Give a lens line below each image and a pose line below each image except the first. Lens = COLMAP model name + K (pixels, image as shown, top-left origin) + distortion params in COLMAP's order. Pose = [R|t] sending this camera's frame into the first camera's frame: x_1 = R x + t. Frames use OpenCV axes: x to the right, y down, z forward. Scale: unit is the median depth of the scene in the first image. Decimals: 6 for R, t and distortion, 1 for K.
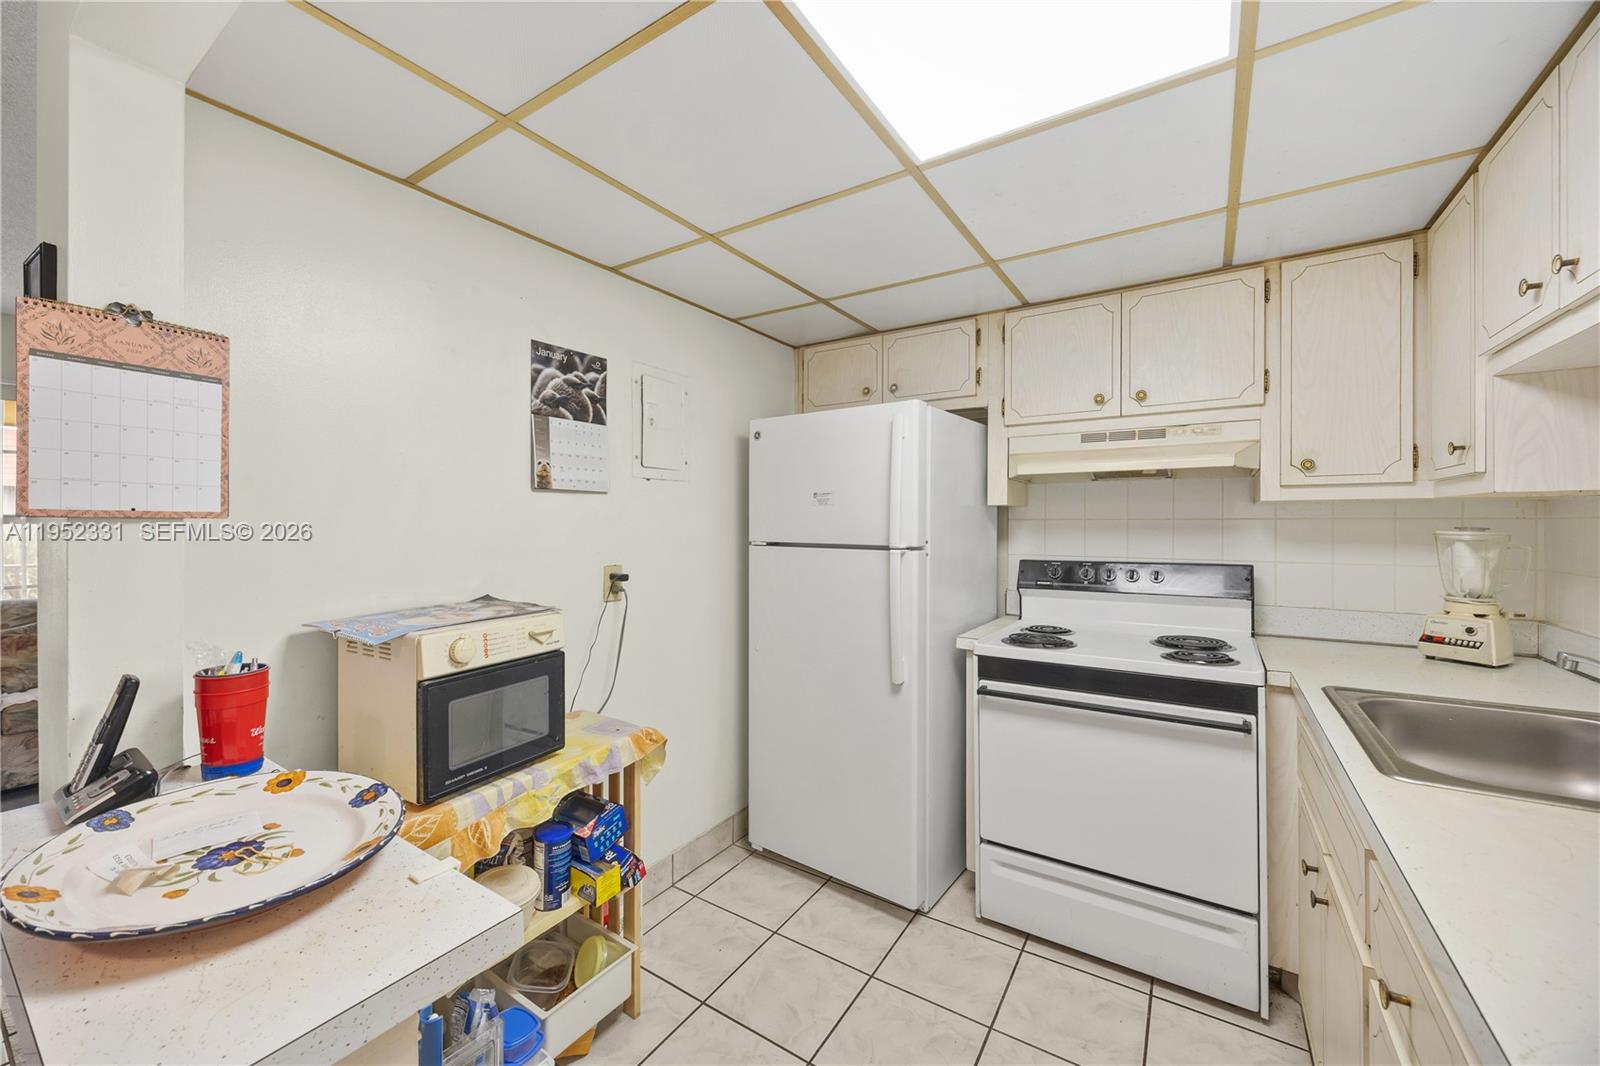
lens RADIAL K [[613.5, 0, 798.0], [0, 613.5, 526.7], [0, 0, 1]] dist [-0.000832, -0.000071]
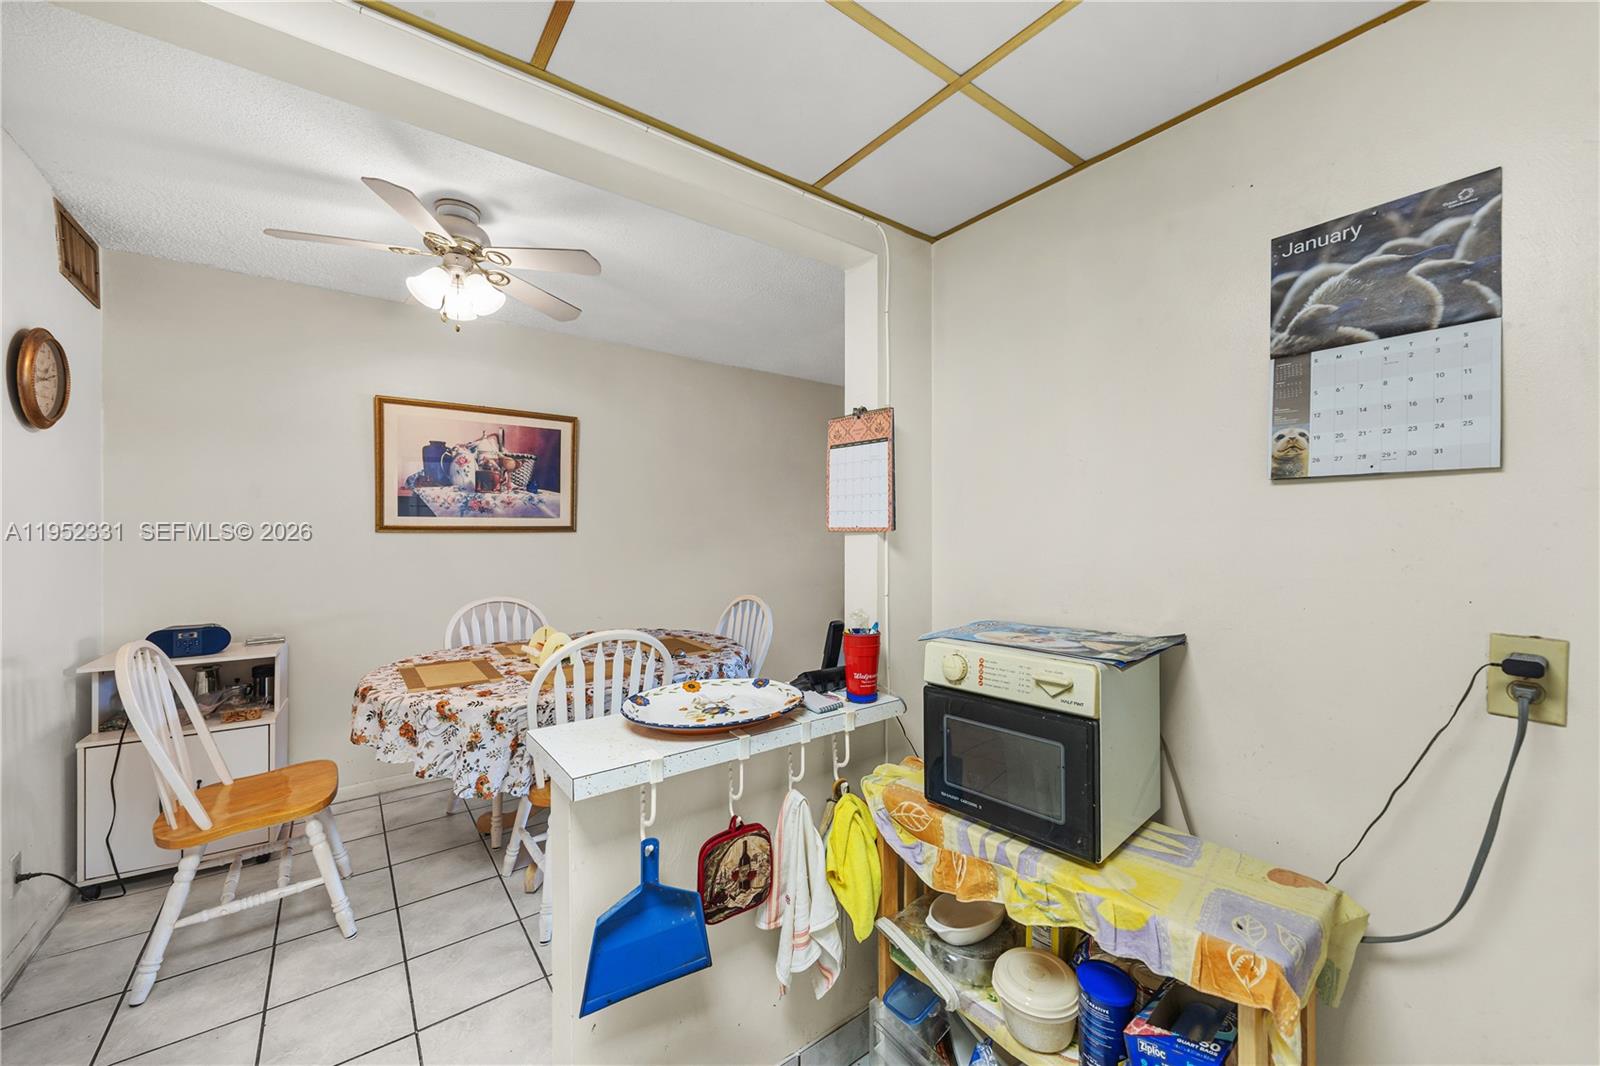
lens RADIAL K [[617.2, 0, 800.0], [0, 617.2, 533.0], [0, 0, 1]] dist [-0.000270, 0.000068]
pose [[-0.339795, 0.001550, -0.940498, 0.308516], [-0.006048, 0.999974, 0.003833, -0.008493], [0.940480, 0.006990, -0.339777, 0.752082]]
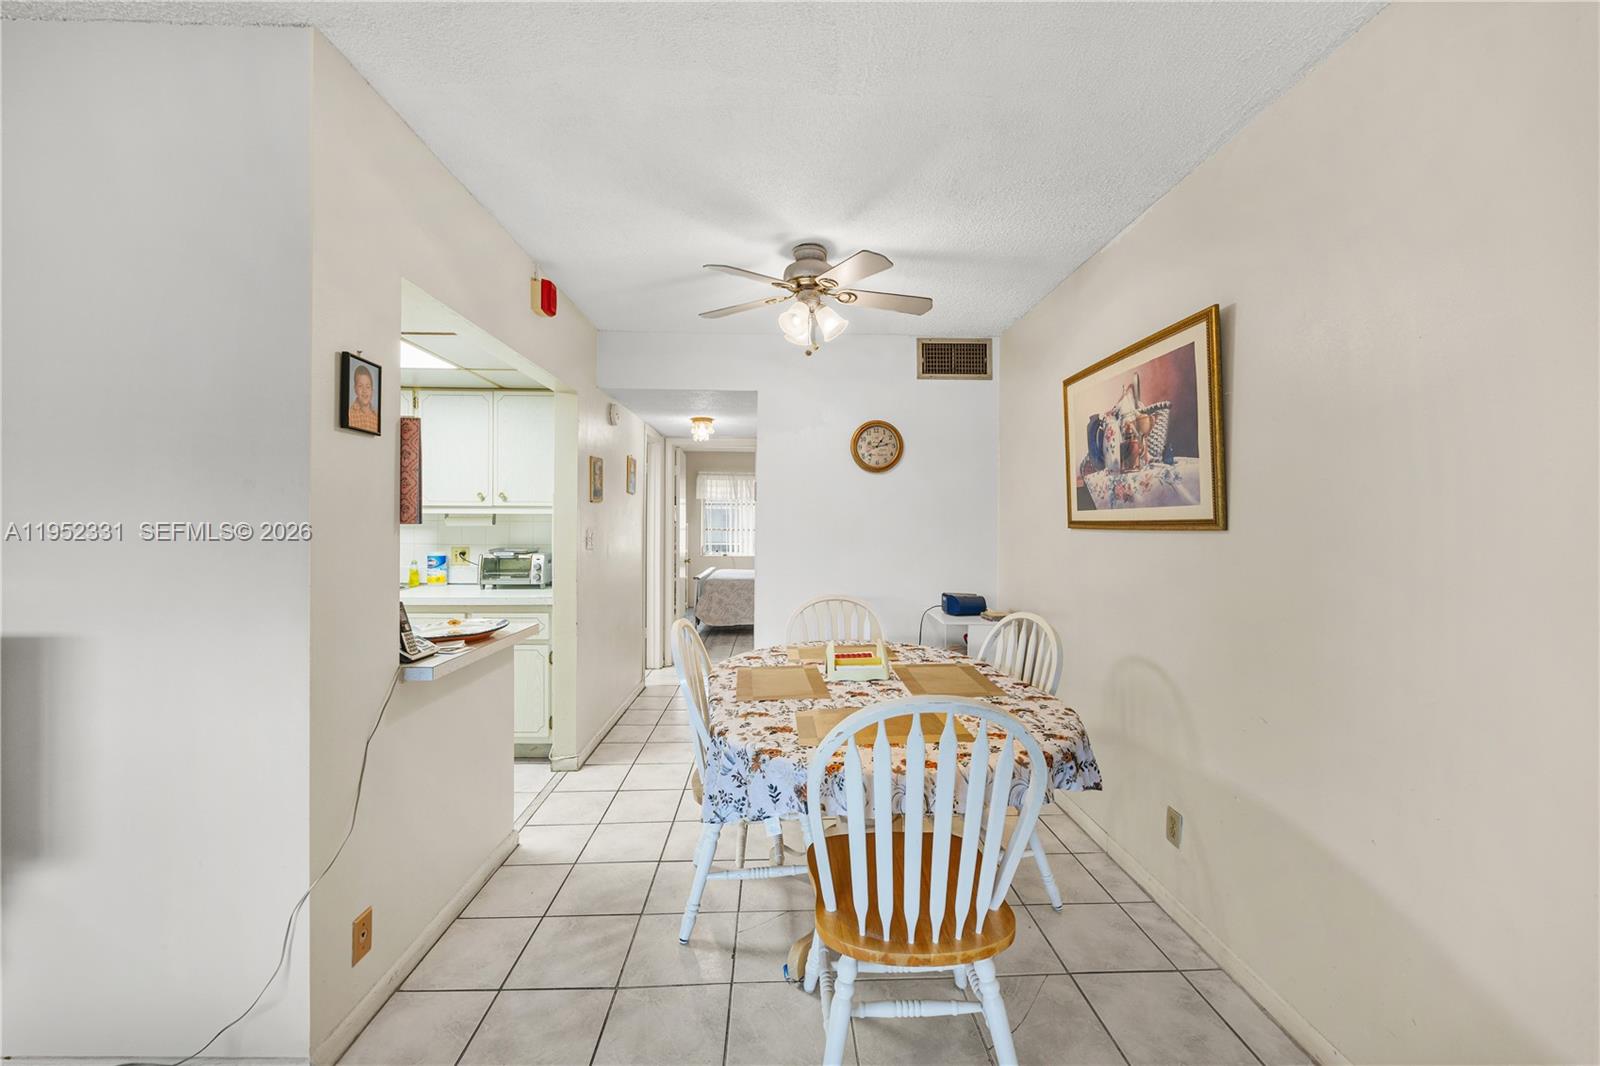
lens RADIAL K [[613.5, 0, 798.0], [0, 613.5, 526.7], [0, 0, 1]] dist [-0.000832, -0.000071]
pose [[-0.576314, -0.007352, 0.817195, -1.728223], [-0.002046, 0.999969, 0.007554, -0.012210], [-0.817226, 0.002682, -0.576312, 0.536289]]
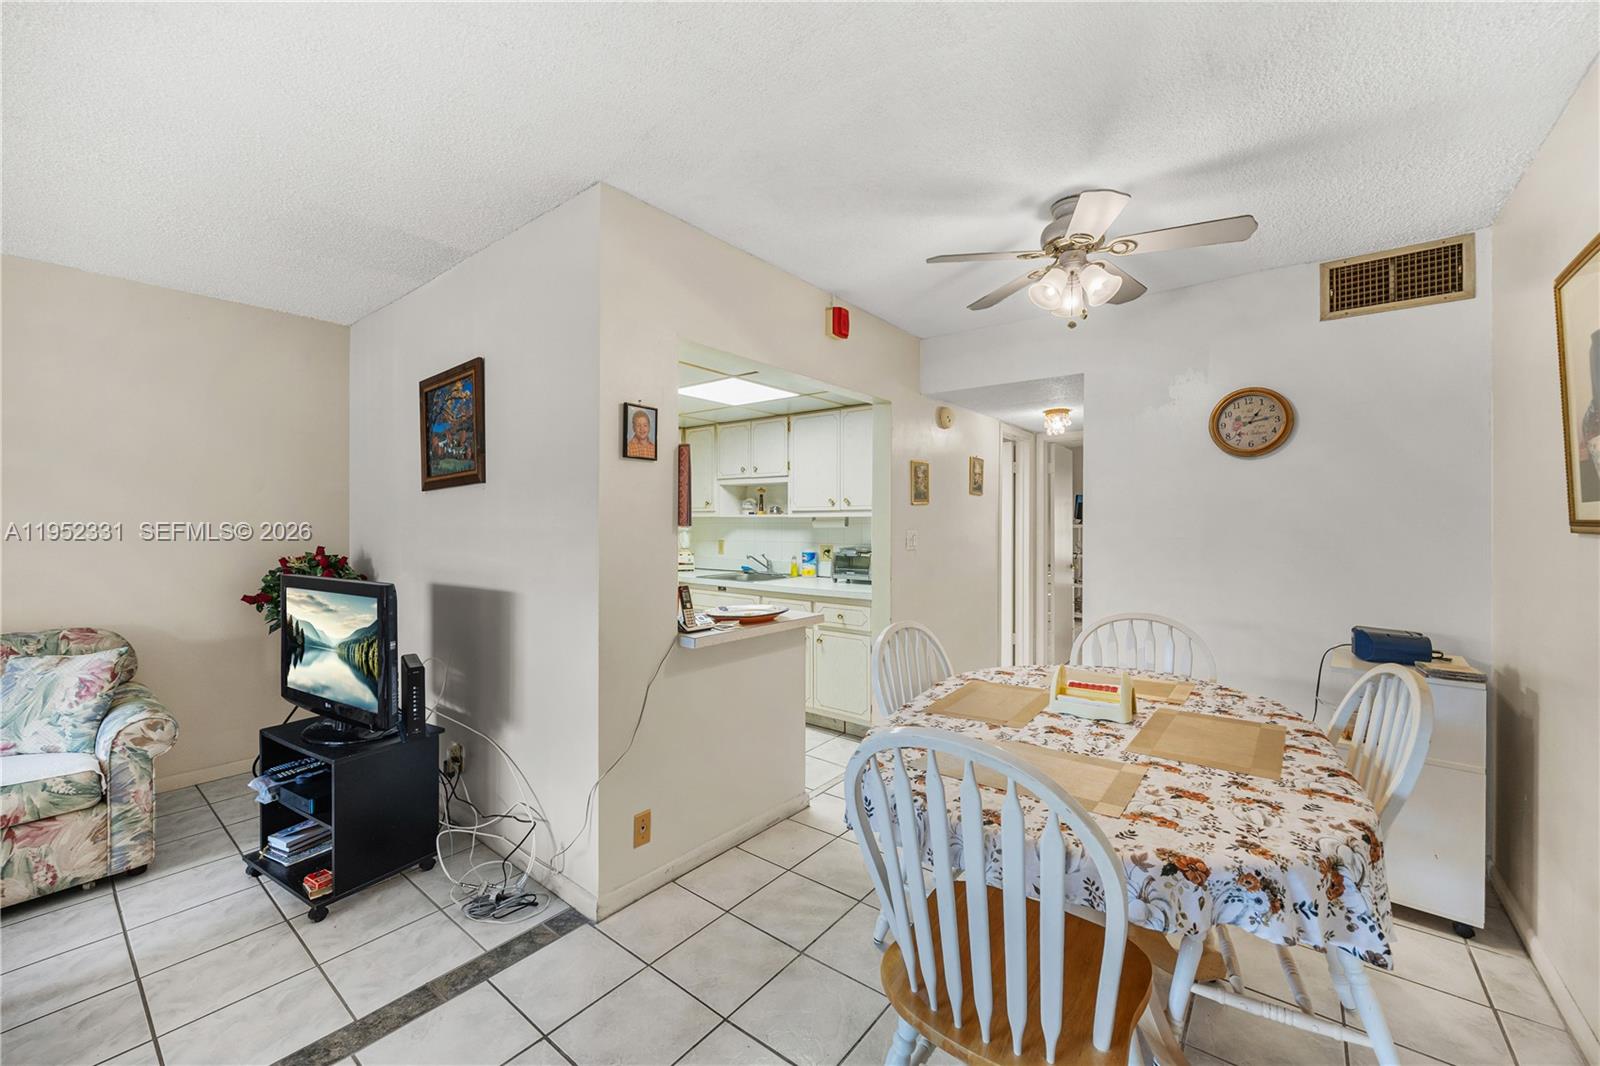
lens RADIAL K [[622.4, 0, 814.1], [0, 622.4, 523.8], [0, 0, 1]] dist [-0.002063, -0.000257]
pose [[0.079159, -0.000626, 0.996862, -1.837530], [0.000593, 1.000000, 0.000581, -0.013143], [-0.996862, 0.000545, 0.079159, 0.117048]]
